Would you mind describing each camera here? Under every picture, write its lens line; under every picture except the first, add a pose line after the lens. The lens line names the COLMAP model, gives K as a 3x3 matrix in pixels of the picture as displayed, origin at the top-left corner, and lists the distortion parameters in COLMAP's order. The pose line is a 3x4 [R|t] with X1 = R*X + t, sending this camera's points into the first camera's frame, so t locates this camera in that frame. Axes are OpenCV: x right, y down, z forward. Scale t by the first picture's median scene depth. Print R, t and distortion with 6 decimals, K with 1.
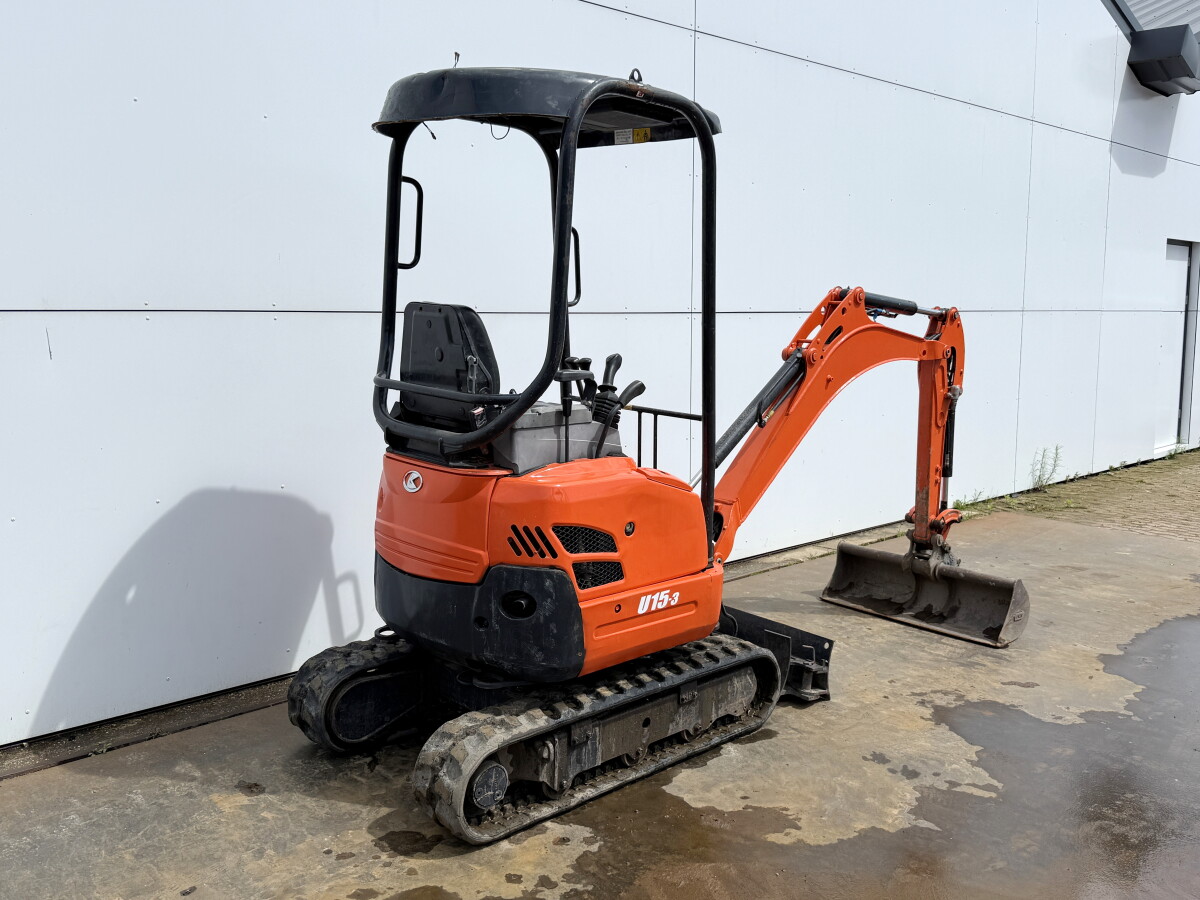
lens RADIAL K [[1080.0, 0, 598.5], [0, 1080.0, 461.2], [0, 0, 1]] dist [0.200584, -0.438388]
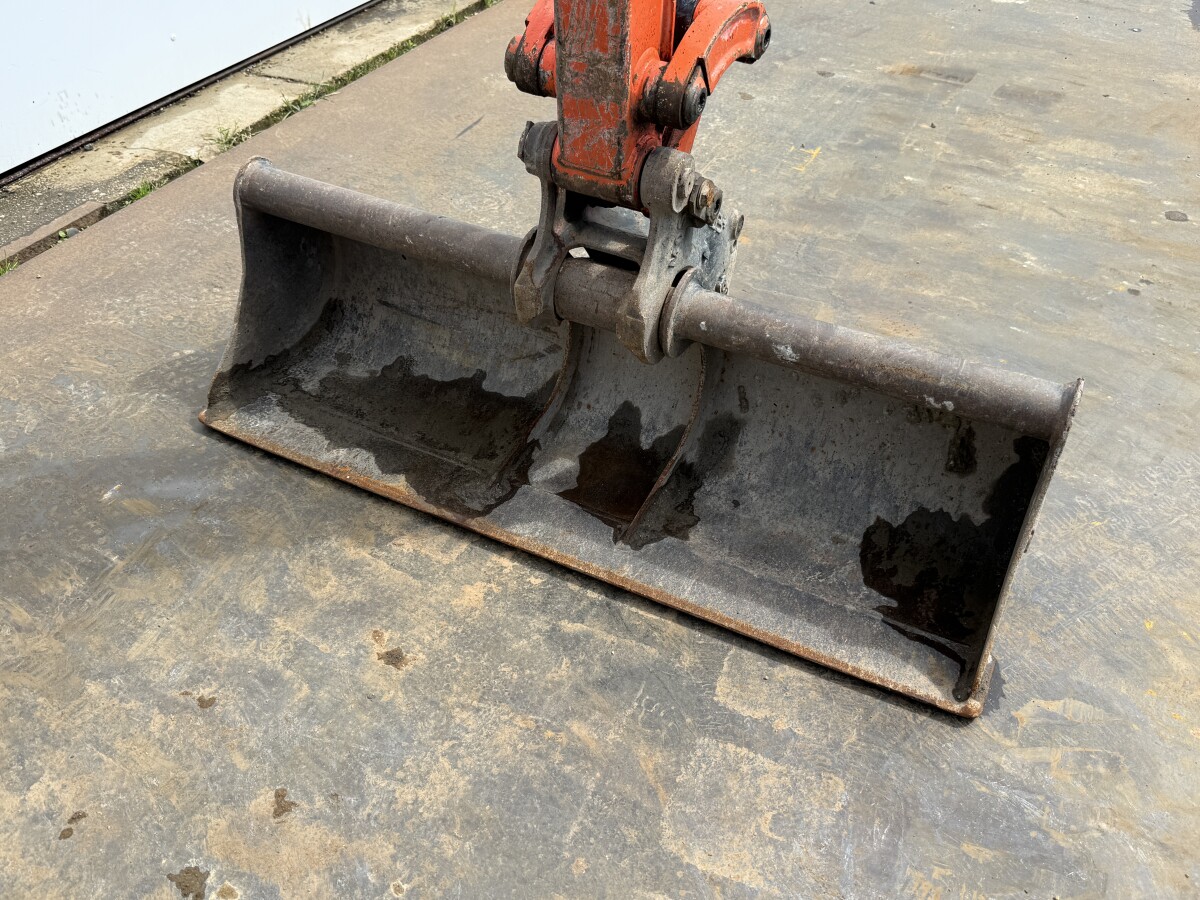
lens RADIAL K [[1075.3, 0, 592.3], [0, 1075.3, 450.6], [0, 0, 1]] dist [0.189789, -0.389484]
pose [[0.937804, -0.214630, 0.272870, 0.328476], [0.046684, 0.856820, 0.513498, 0.016060], [-0.344013, -0.468822, 0.813549, 1.167313]]
